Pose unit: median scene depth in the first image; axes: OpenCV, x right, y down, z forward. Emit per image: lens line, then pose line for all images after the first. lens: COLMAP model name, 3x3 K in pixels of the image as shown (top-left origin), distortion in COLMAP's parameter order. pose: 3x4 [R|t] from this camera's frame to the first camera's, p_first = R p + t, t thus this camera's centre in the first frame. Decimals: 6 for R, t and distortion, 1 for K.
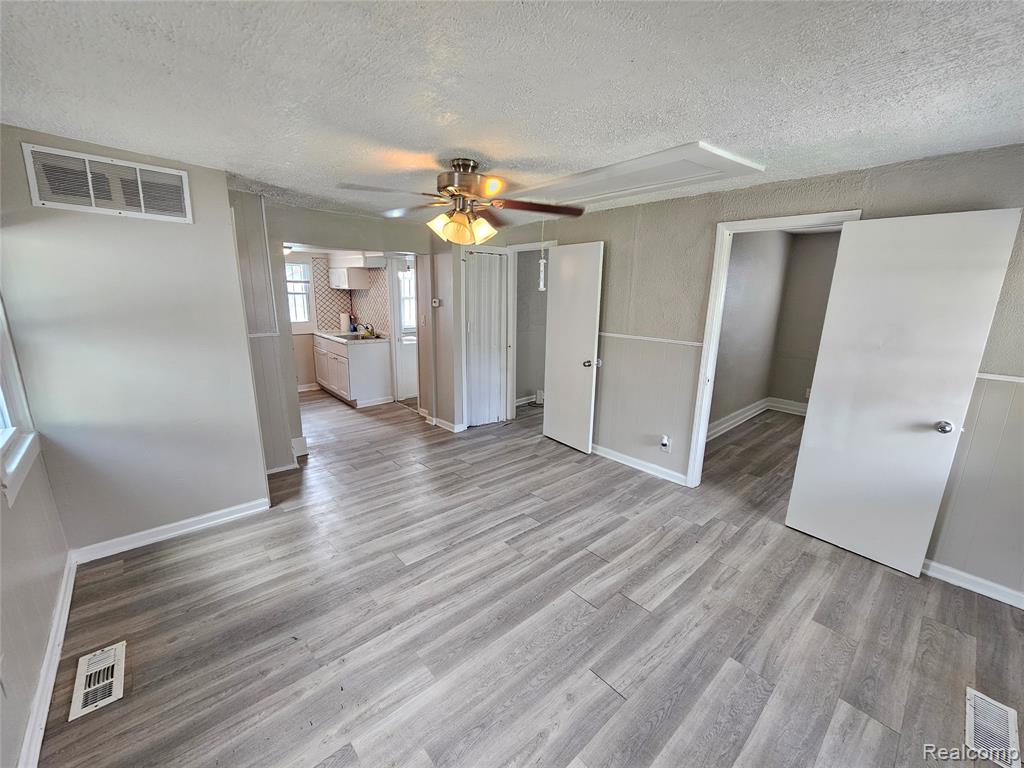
lens RADIAL K [[416.0, 0, 508.3], [0, 416.0, 382.9], [0, 0, 1]] dist [0.000997, 0.000110]
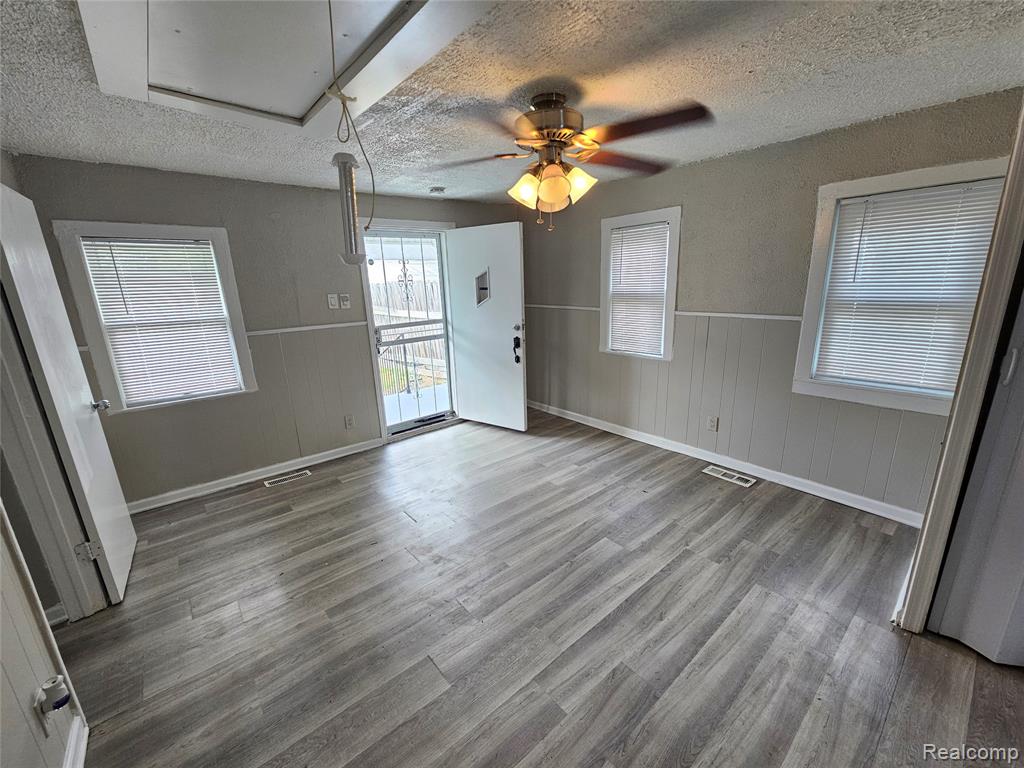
lens RADIAL K [[416.0, 0, 513.5], [0, 416.0, 385.5], [0, 0, 1]] dist [0.000997, 0.000110]
pose [[-0.999590, 0.008063, 0.027486, -0.052282], [0.019773, 0.888490, 0.458469, -0.403883], [-0.020724, 0.458824, -0.888285, 1.894622]]
